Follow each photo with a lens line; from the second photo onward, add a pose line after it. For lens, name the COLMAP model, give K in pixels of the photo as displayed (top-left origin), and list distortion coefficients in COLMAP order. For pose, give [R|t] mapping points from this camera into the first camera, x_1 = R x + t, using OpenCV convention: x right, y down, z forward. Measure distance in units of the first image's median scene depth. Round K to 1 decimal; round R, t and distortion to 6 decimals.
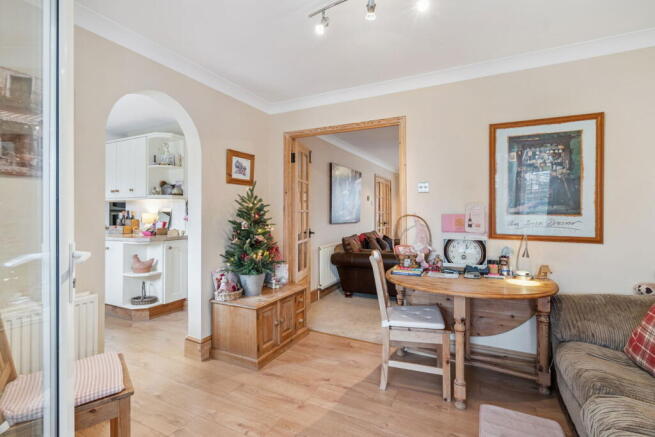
lens RADIAL K [[300.6, 0, 322.0], [0, 300.6, 212.8], [0, 0, 1]] dist [-0.000634, 0.001057]
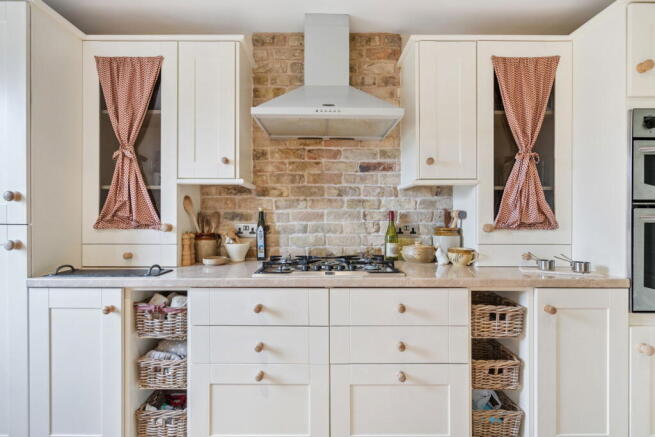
lens RADIAL K [[300.6, 0, 322.8], [0, 300.6, 214.1], [0, 0, 1]] dist [-0.000634, 0.001057]
pose [[0.459633, -0.002515, -0.888105, -1.004904], [0.001669, 0.999997, -0.001968, 0.000968], [0.888107, -0.000577, 0.459636, 1.149534]]
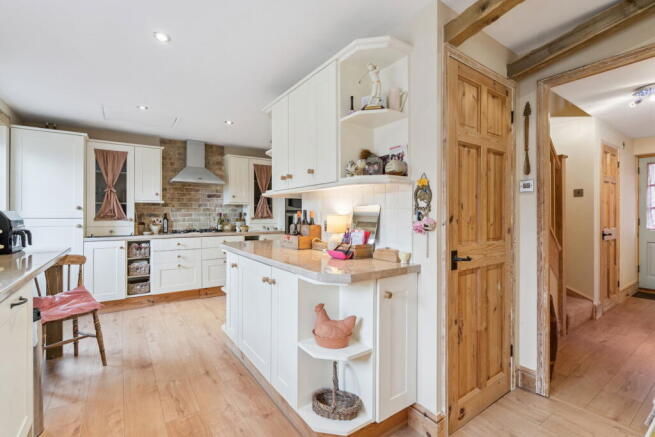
lens RADIAL K [[300.6, 0, 324.6], [0, 300.6, 212.5], [0, 0, 1]] dist [-0.000634, 0.001057]
pose [[0.876955, -0.004398, -0.480551, -0.353668], [0.003383, 0.999990, -0.002978, -0.001157], [0.480560, 0.000986, 0.876961, 0.538898]]
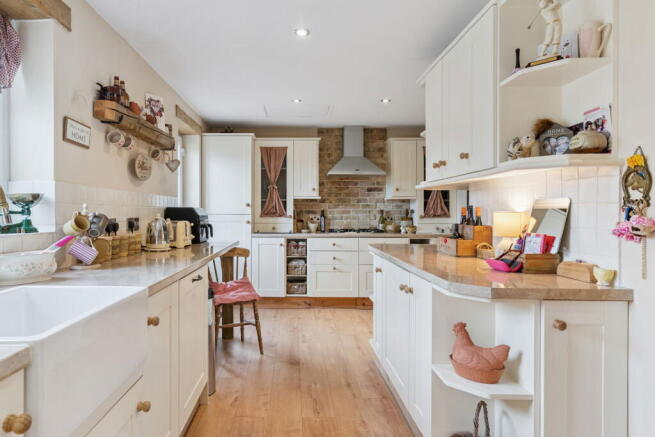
lens RADIAL K [[396.9, 0, 287.4], [0, 396.9, 211.8], [0, 0, 1]] dist [0.004384, 0.003502]
pose [[0.439408, 0.000790, -0.898287, -0.247596], [0.000816, 0.999999, 0.001278, 0.000589], [0.898287, -0.001294, 0.439407, 0.536042]]
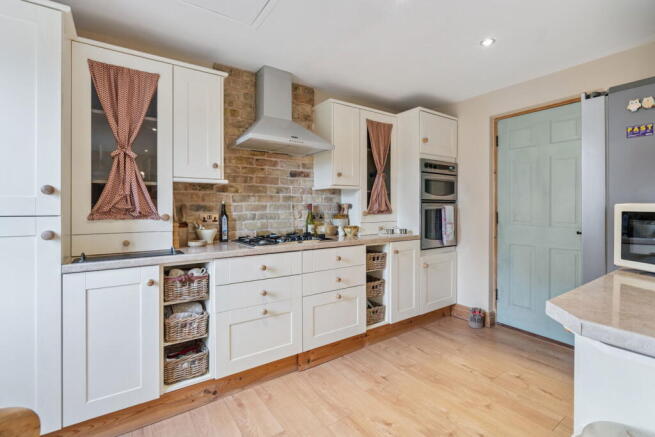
lens RADIAL K [[300.6, 0, 323.5], [0, 300.6, 205.6], [0, 0, 1]] dist [-0.000634, 0.001057]
pose [[0.876529, -0.003615, -0.481335, -0.998240], [0.003906, 0.999992, -0.000396, -0.000163], [0.481332, -0.001533, 0.876537, 0.829641]]
